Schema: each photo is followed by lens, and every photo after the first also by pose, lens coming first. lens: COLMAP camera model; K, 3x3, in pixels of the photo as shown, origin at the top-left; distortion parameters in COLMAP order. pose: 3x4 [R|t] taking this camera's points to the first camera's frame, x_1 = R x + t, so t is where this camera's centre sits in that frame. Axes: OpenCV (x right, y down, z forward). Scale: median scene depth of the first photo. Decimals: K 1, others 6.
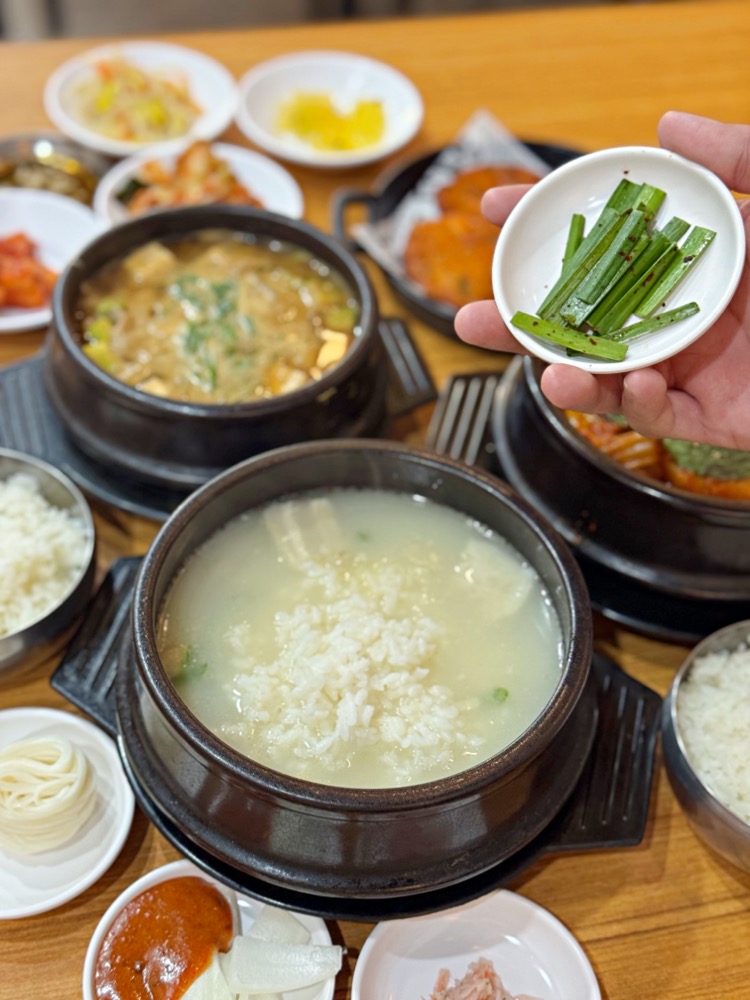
lens RADIAL K [[1421.6, 0, 368.8], [0, 1421.6, 500.6], [0, 0, 1]] dist [0.235430, -0.563706]
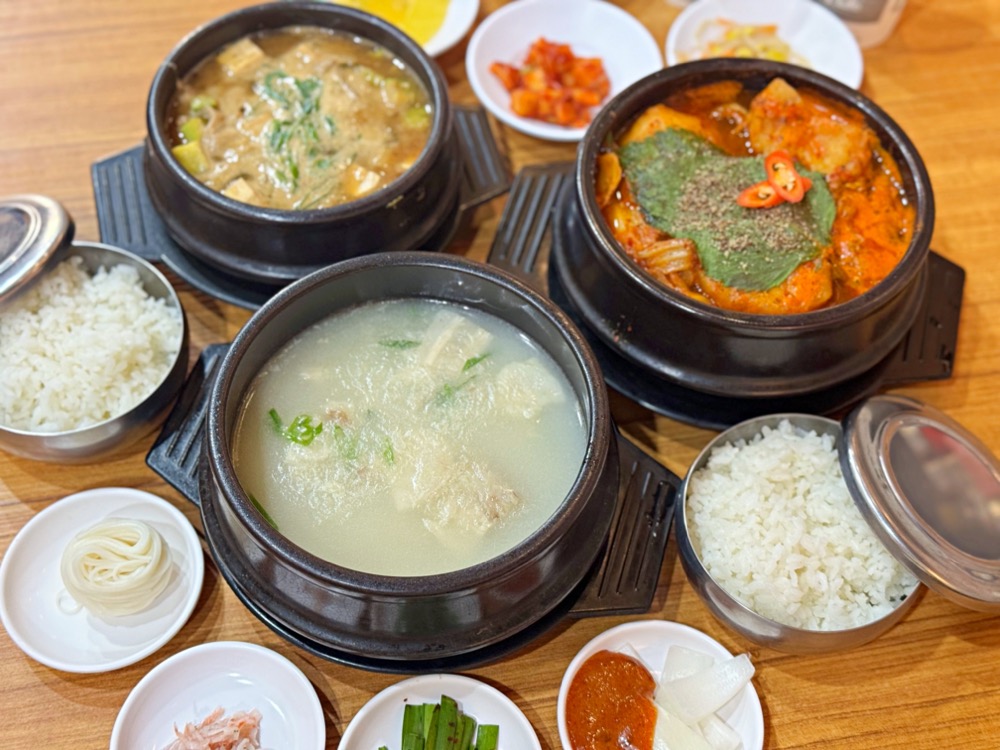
lens RADIAL K [[1421.6, 0, 500.0], [0, 1421.6, 375.0], [0, 0, 1]] dist [0.235430, -0.563706]
pose [[0.999210, 0.018588, -0.035123, 0.093479], [-0.012760, 0.987130, 0.159409, -0.119545], [0.037634, -0.158835, 0.986588, -0.105412]]
